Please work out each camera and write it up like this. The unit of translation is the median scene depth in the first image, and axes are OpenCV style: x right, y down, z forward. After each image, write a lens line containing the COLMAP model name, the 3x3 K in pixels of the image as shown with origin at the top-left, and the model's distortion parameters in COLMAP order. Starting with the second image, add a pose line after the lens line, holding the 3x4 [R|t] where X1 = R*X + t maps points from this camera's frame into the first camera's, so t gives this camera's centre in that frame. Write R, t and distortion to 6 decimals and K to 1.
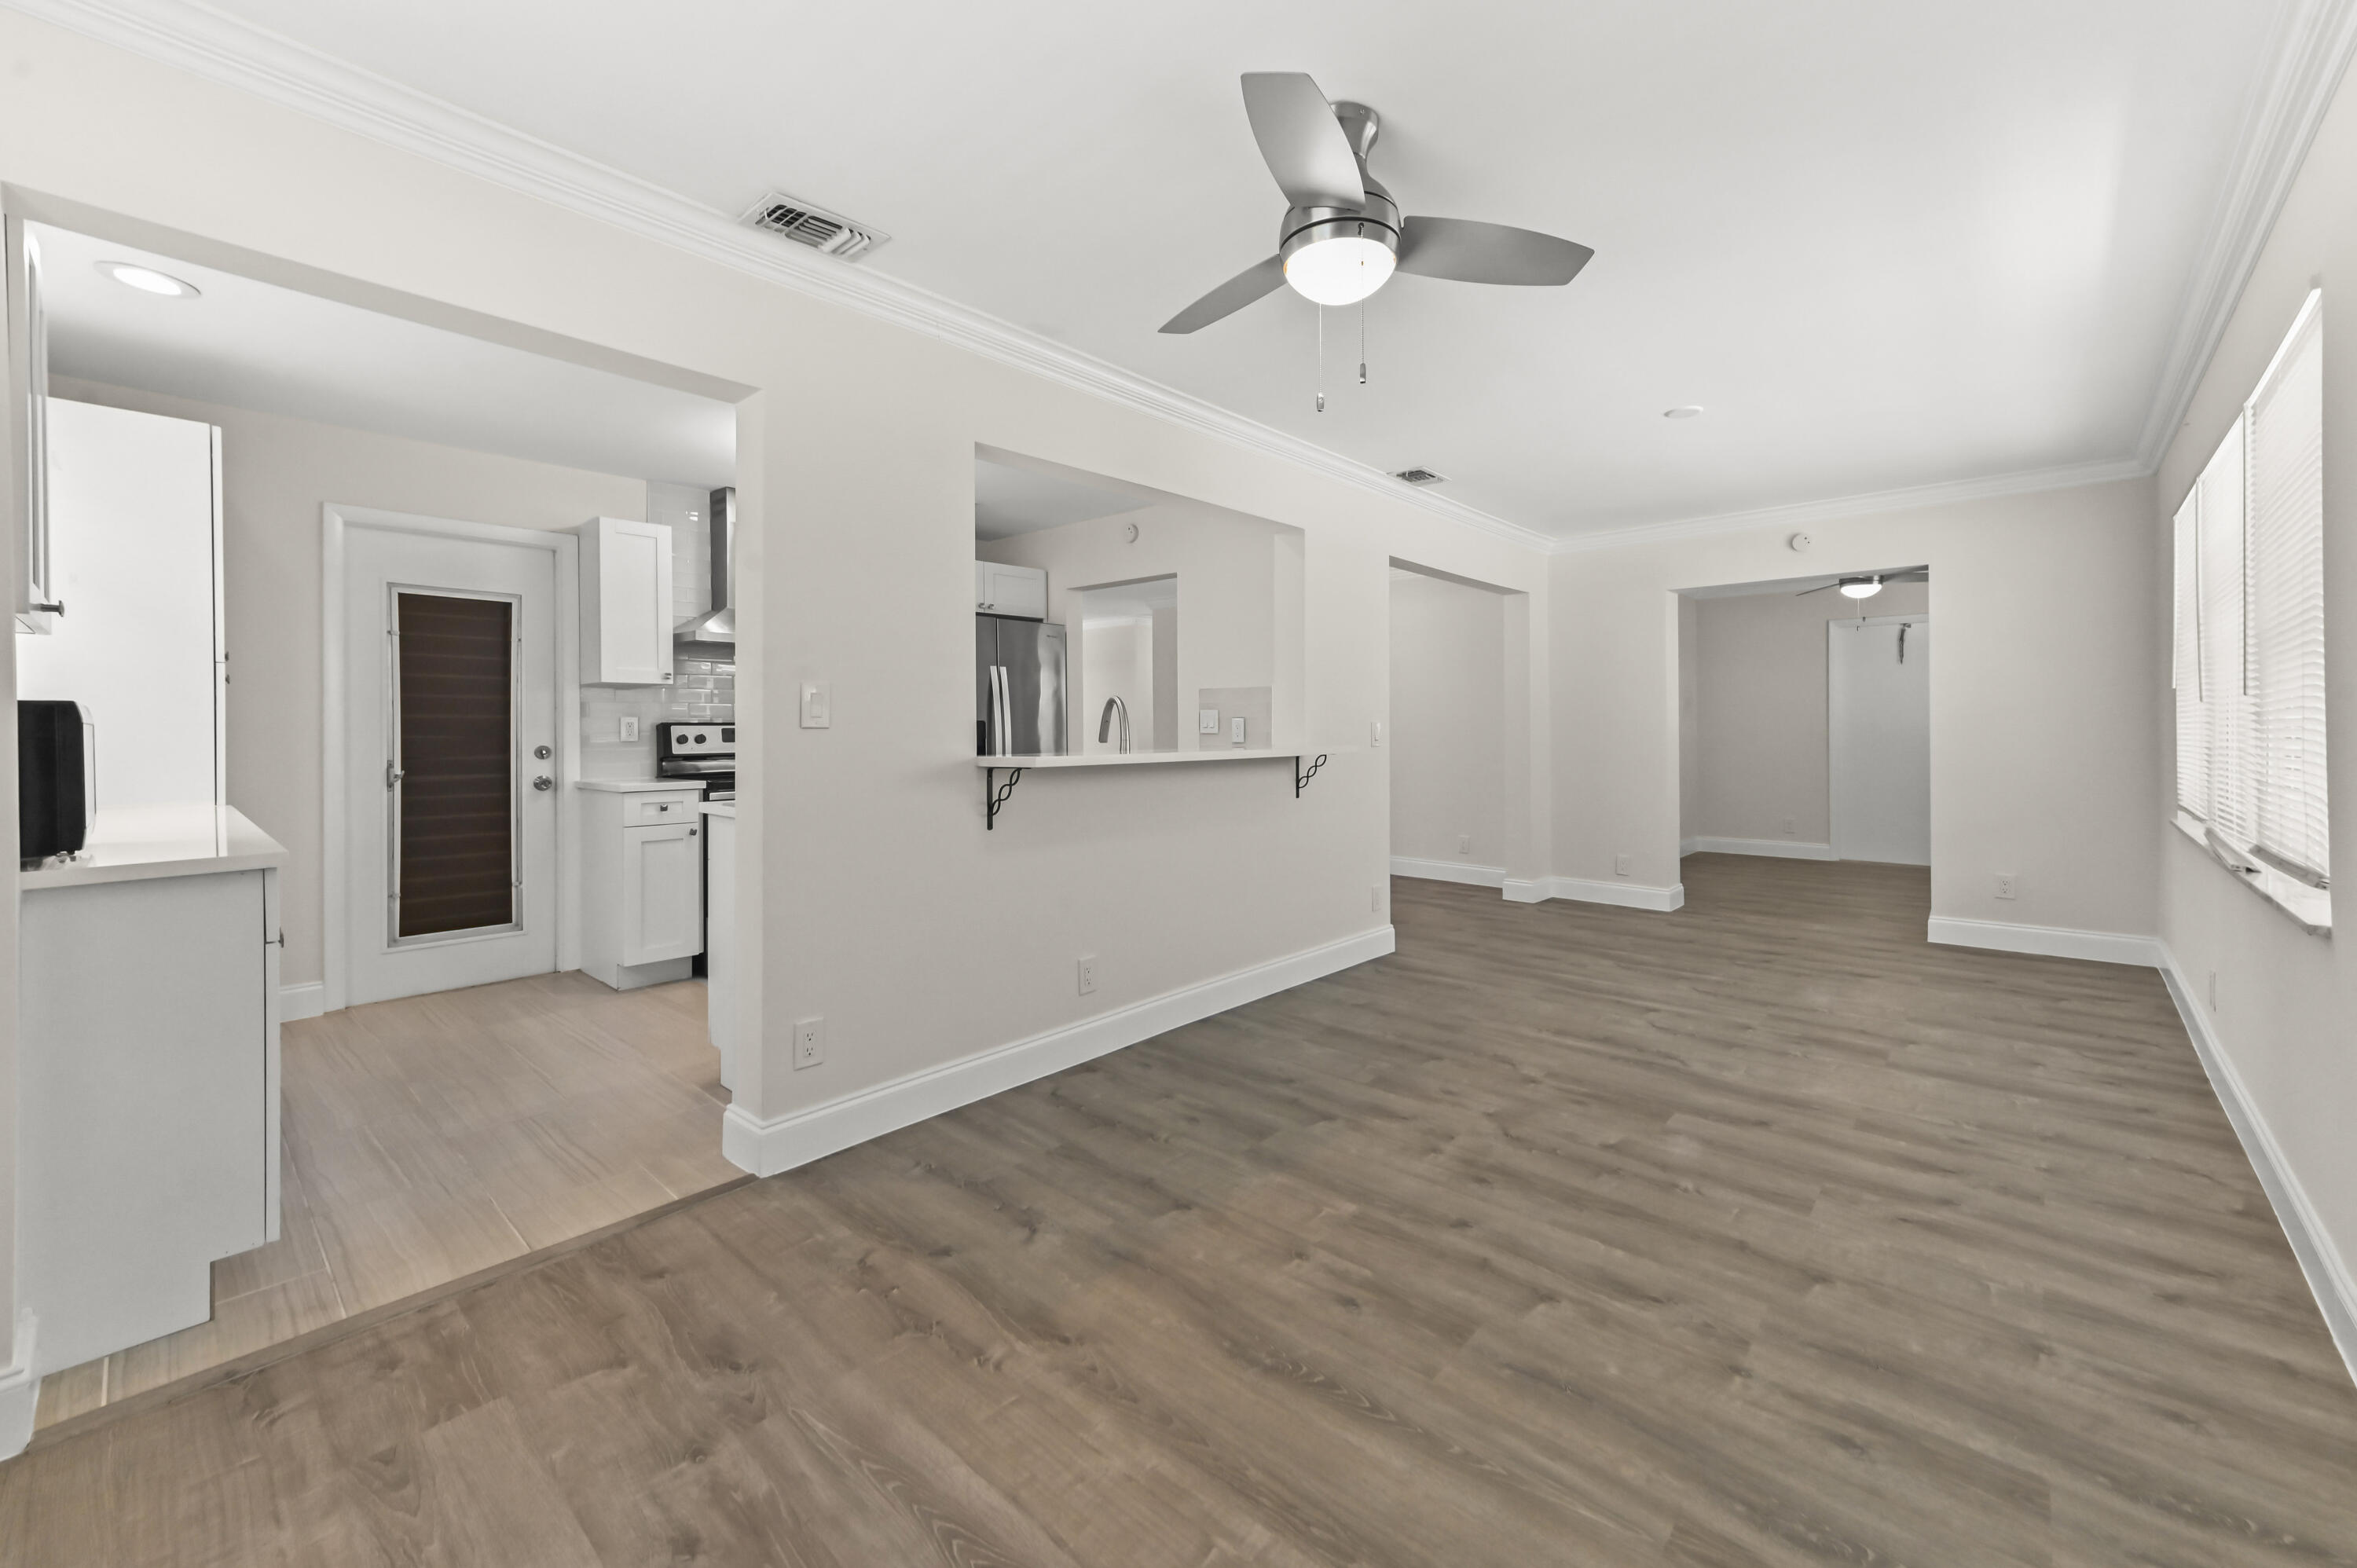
lens RADIAL K [[938.7, 0, 1184.6], [0, 938.7, 756.5], [0, 0, 1]] dist [0.011882, 0.000127]
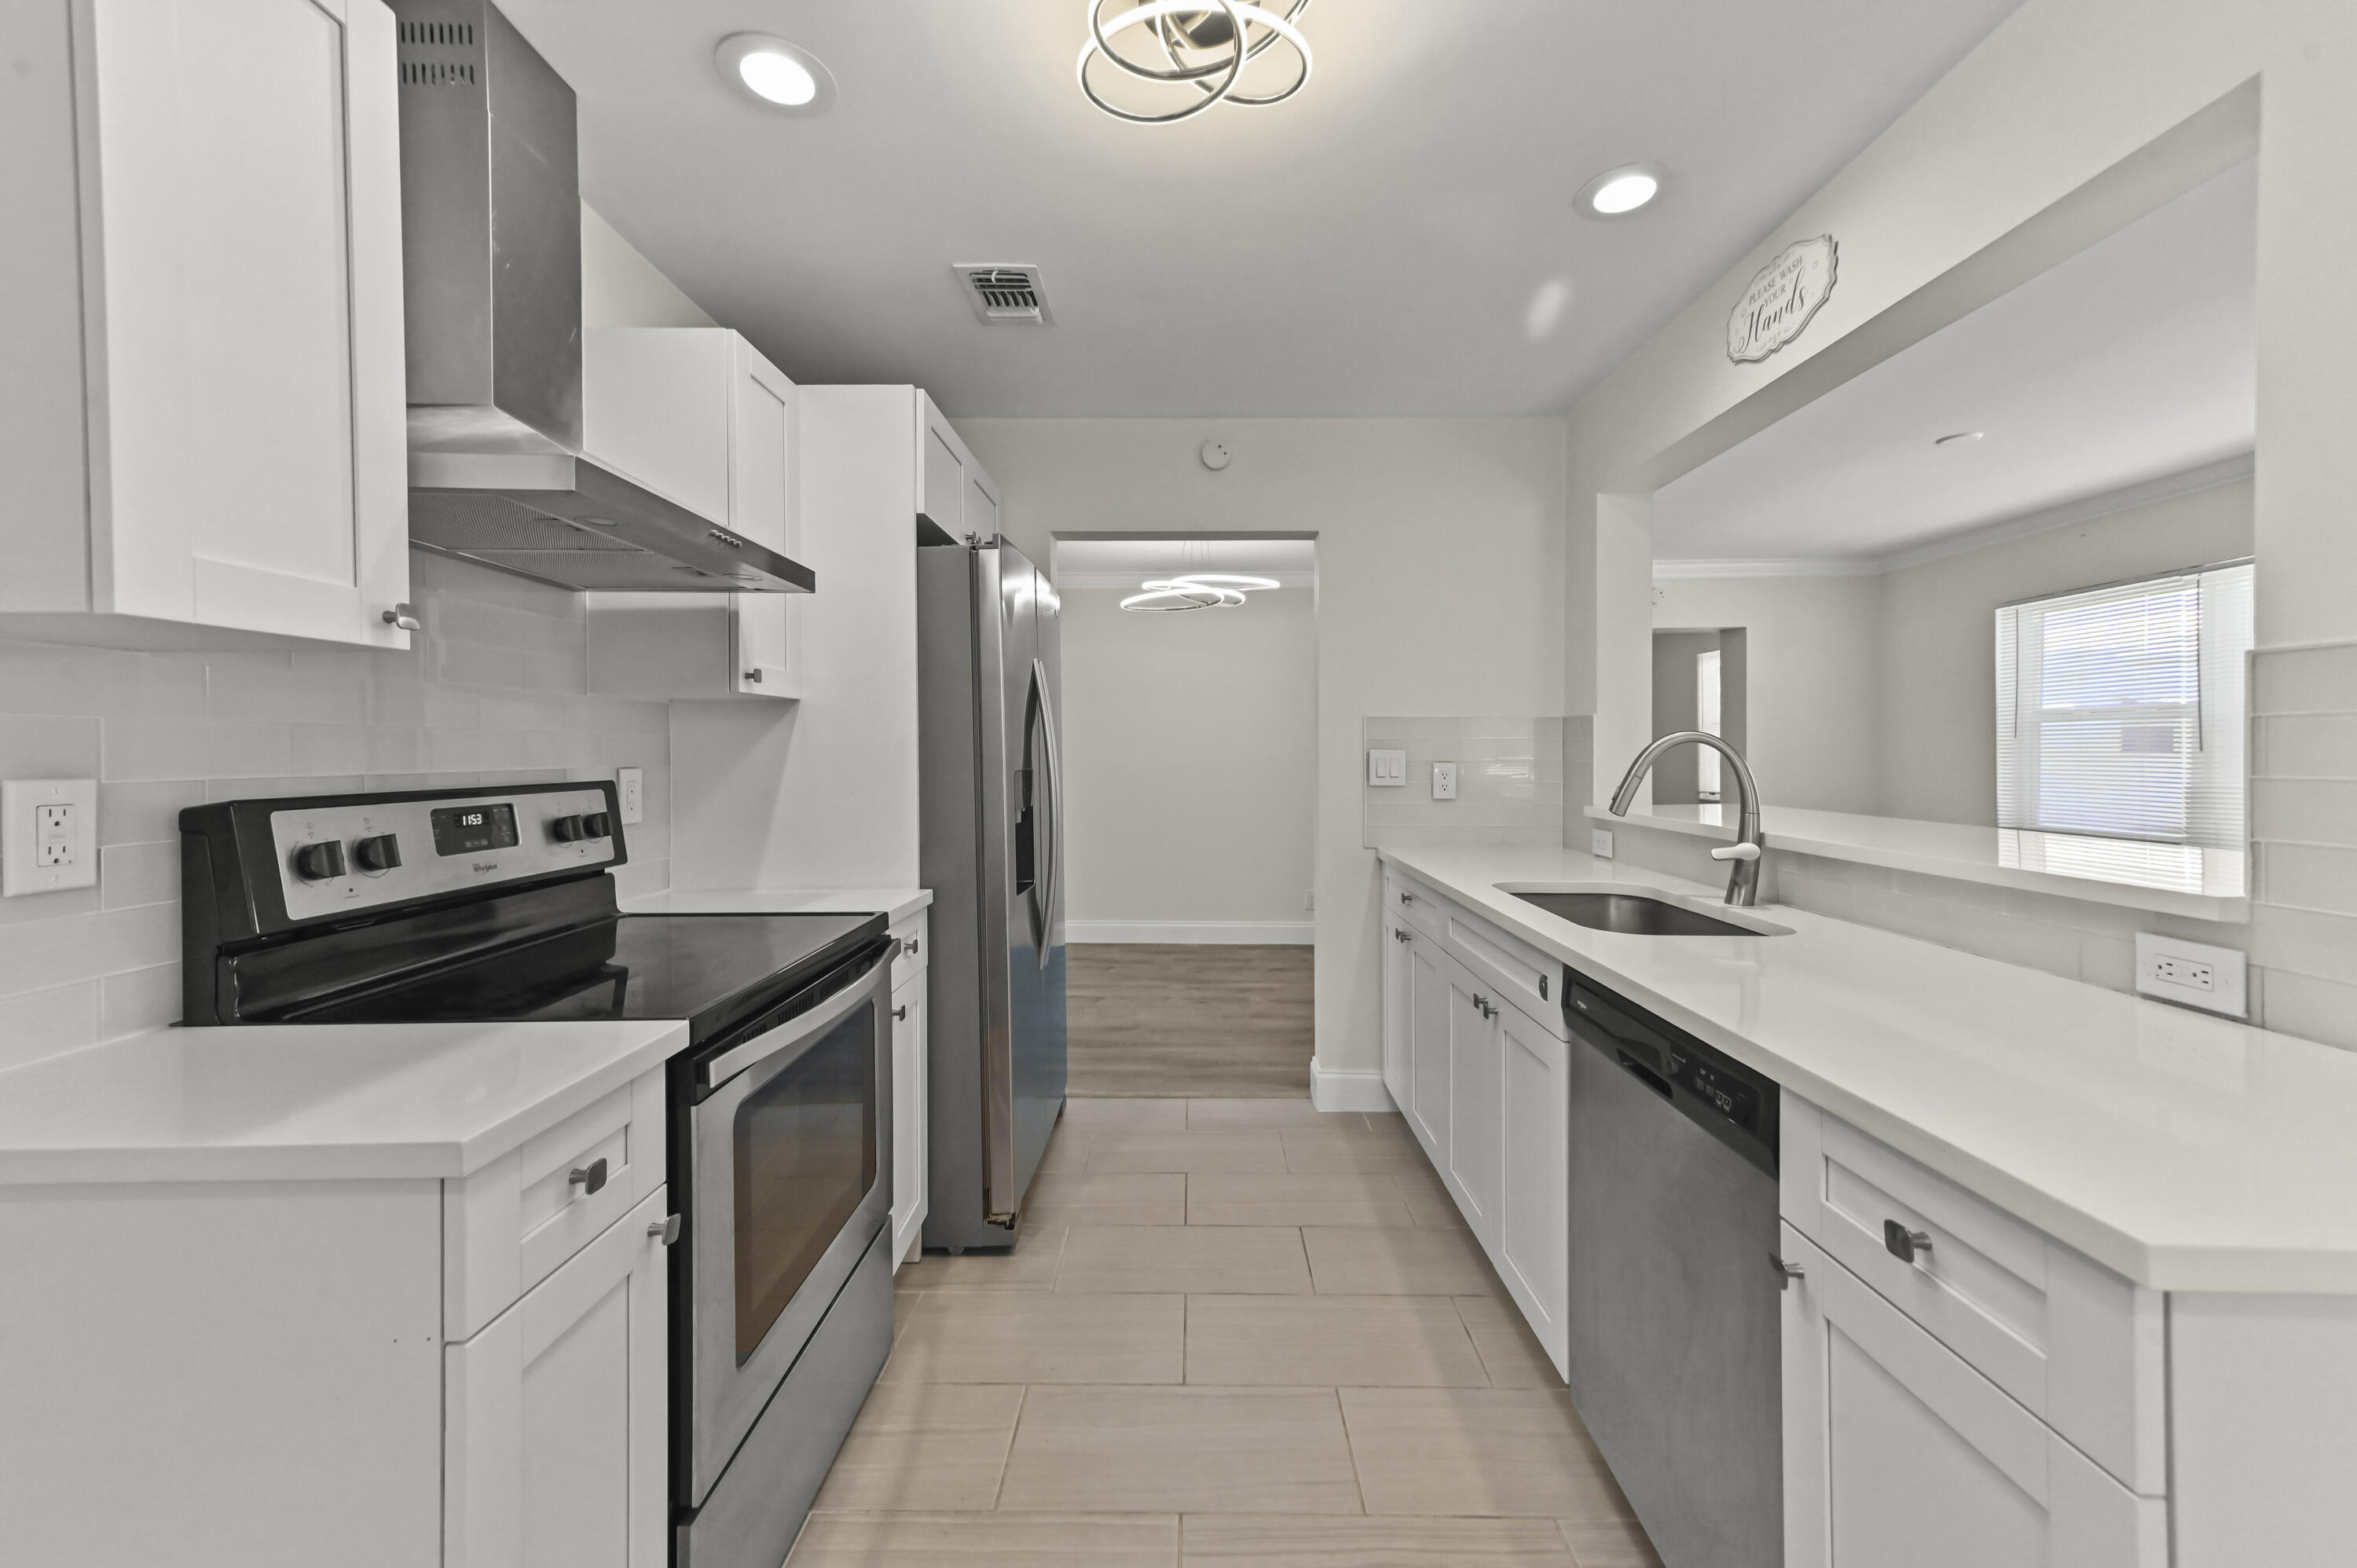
lens RADIAL K [[938.7, 0, 1184.6], [0, 938.7, 756.5], [0, 0, 1]] dist [0.011882, 0.000127]
pose [[0.745086, -0.004949, 0.666951, -0.530395], [0.032670, 0.999043, -0.029084, -0.031837], [-0.666168, 0.043459, 0.744534, 0.634710]]
